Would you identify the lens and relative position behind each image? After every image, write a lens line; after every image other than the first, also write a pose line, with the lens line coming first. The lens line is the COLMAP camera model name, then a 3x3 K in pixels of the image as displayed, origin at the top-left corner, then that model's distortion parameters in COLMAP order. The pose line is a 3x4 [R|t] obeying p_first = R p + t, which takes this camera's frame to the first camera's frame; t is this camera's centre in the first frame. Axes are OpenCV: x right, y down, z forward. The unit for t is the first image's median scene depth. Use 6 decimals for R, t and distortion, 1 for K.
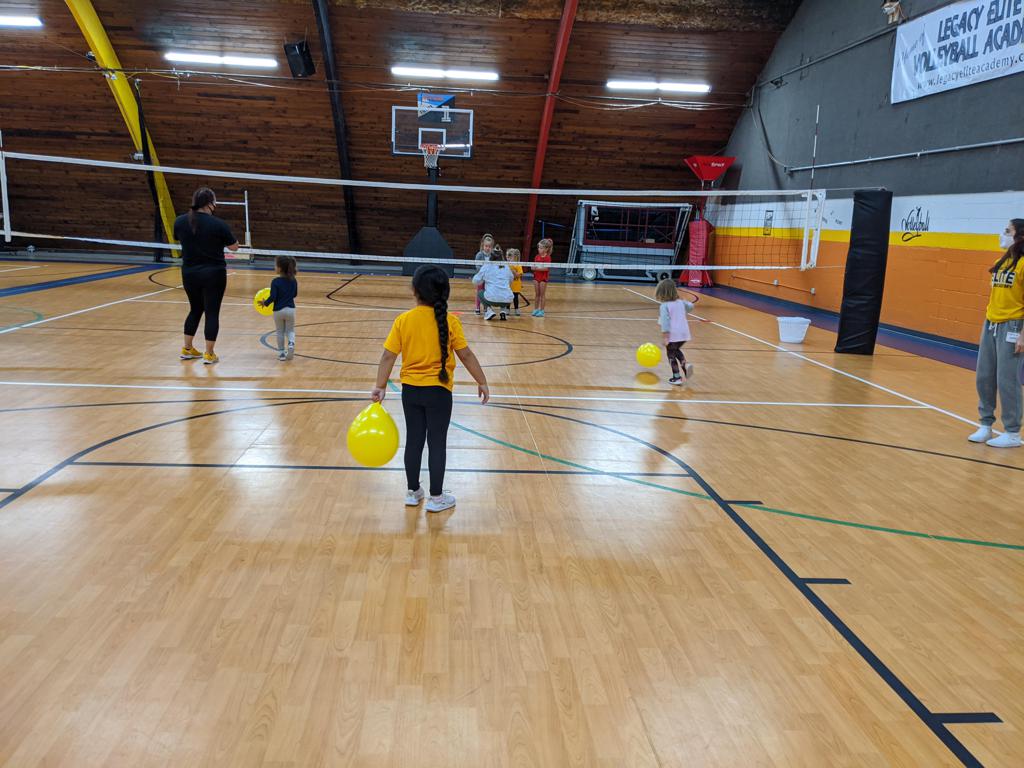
lens RADIAL K [[806.9, 0, 505.3], [0, 806.9, 377.4], [0, 0, 1]] dist [0.053116, -0.077975]
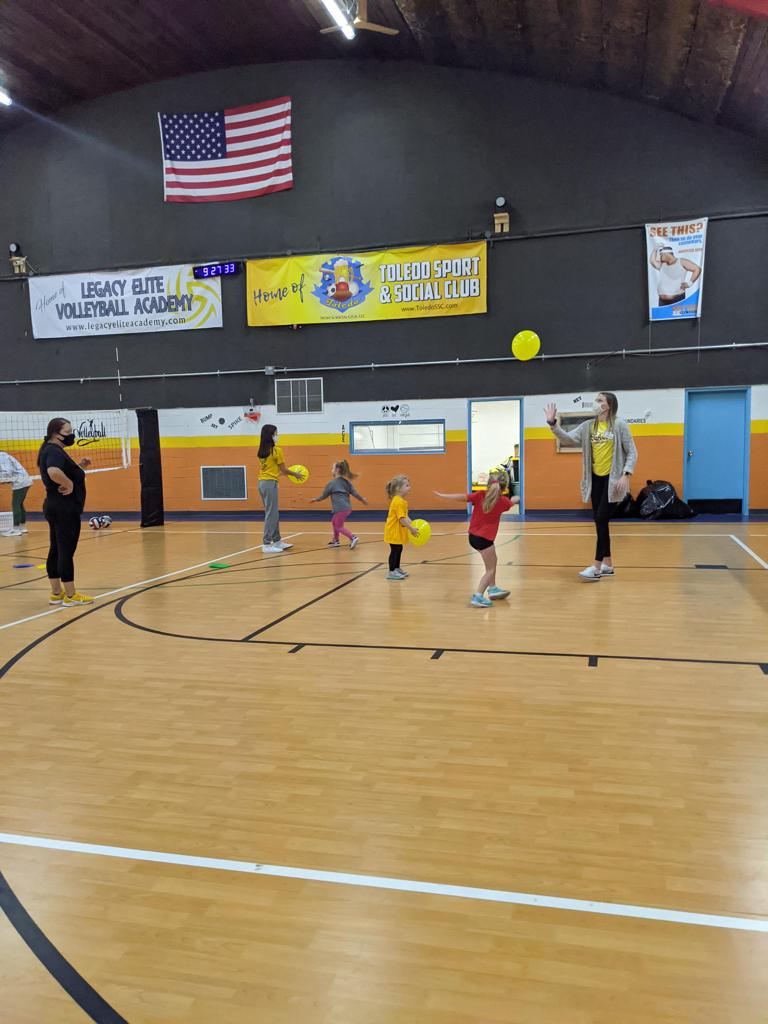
lens RADIAL K [[806.5, 0, 396.7], [0, 806.5, 516.5], [0, 0, 1]] dist [0.049152, -0.069930]
pose [[0.329600, -0.132207, 0.934818, -0.391625], [0.210392, 0.975534, 0.063785, -0.024698], [-0.920380, 0.175654, 0.349352, 0.078354]]
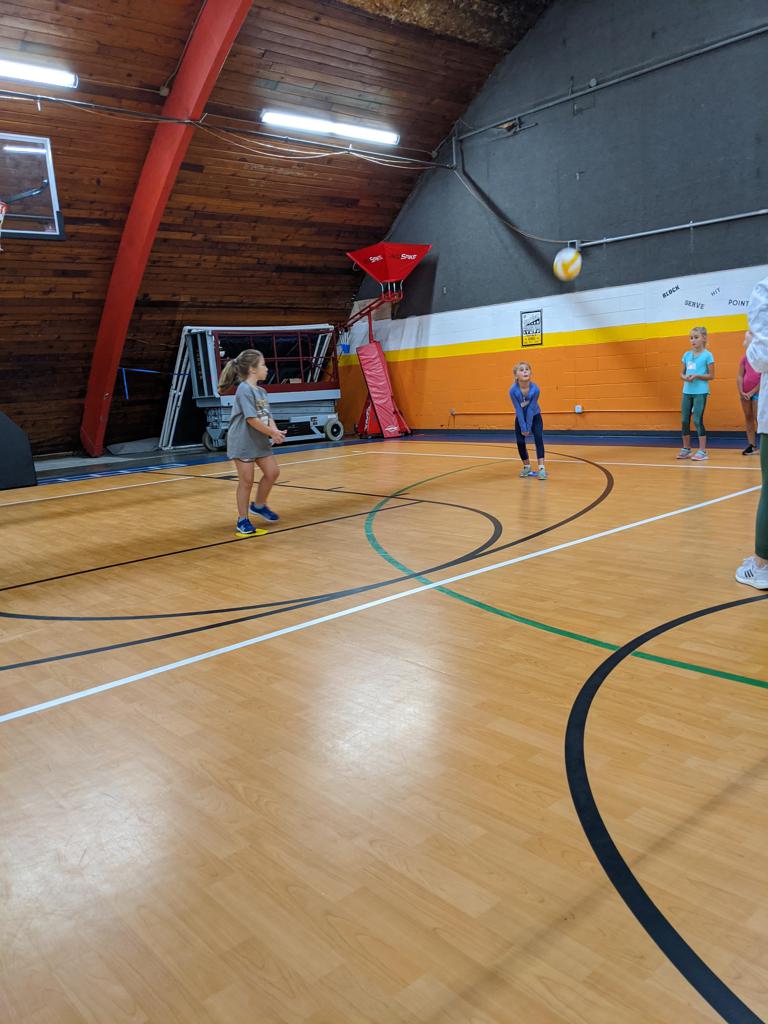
lens RADIAL K [[808.1, 0, 403.8], [0, 808.1, 514.1], [0, 0, 1]] dist [0.053681, -0.083544]
pose [[0.783004, -0.198283, 0.589567, -0.208208], [0.214516, 0.975762, 0.043270, -0.087661], [-0.583856, 0.092591, 0.806560, 0.512435]]
